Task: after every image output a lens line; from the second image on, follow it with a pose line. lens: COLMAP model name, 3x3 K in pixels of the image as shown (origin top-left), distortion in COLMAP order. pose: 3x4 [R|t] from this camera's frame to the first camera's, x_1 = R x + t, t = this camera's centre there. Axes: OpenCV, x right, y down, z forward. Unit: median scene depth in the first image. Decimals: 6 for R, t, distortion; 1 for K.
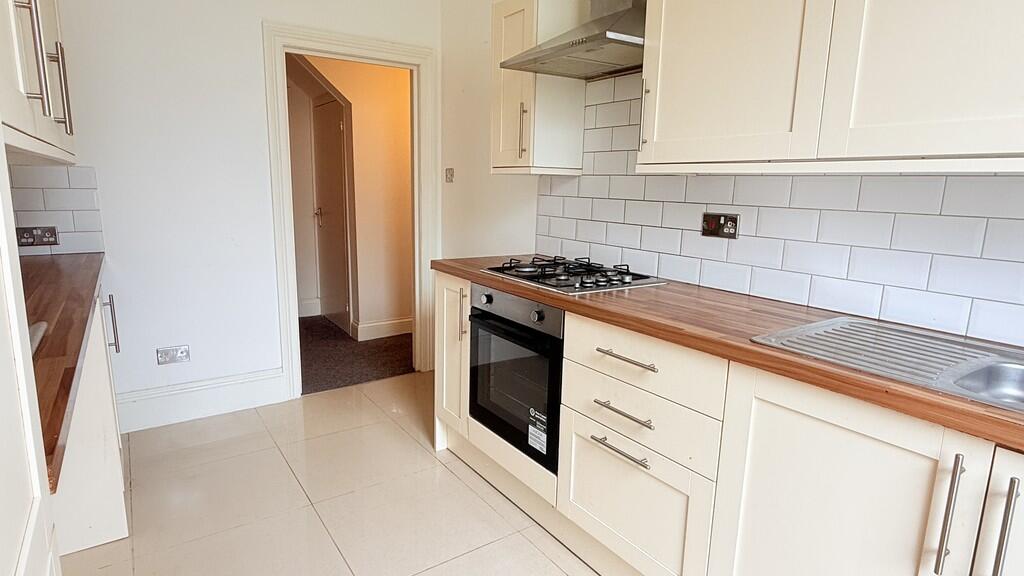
lens RADIAL K [[562.9, 0, 493.7], [0, 562.9, 287.6], [0, 0, 1]] dist [0.011845, -0.000195]
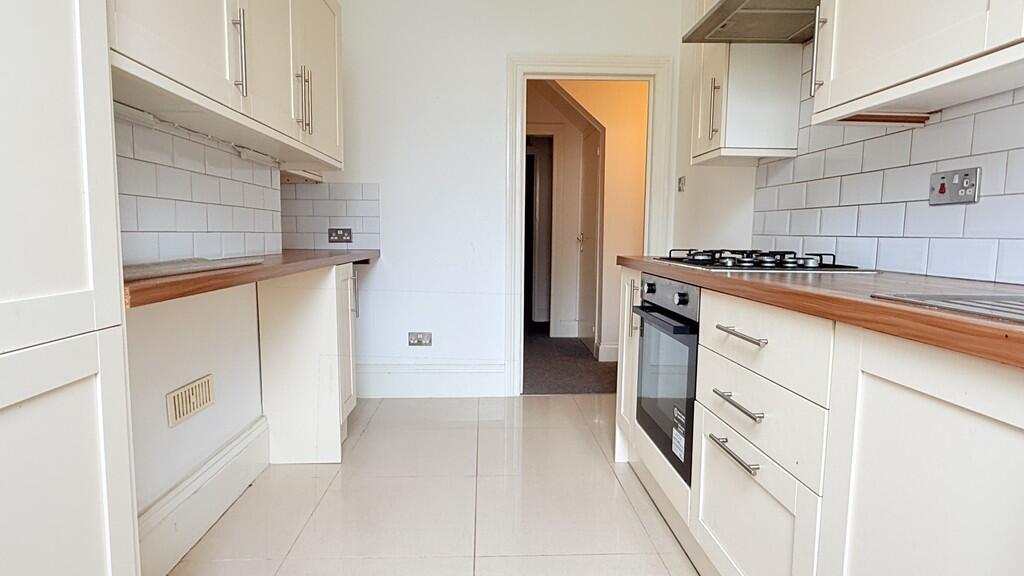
lens RADIAL K [[562.9, 0, 493.7], [0, 562.9, 287.6], [0, 0, 1]] dist [0.011845, -0.000195]
pose [[0.847203, 0.044554, -0.529398, 0.245940], [-0.095012, 0.993119, -0.068469, 0.101266], [0.522705, 0.108306, 0.845606, 0.084137]]
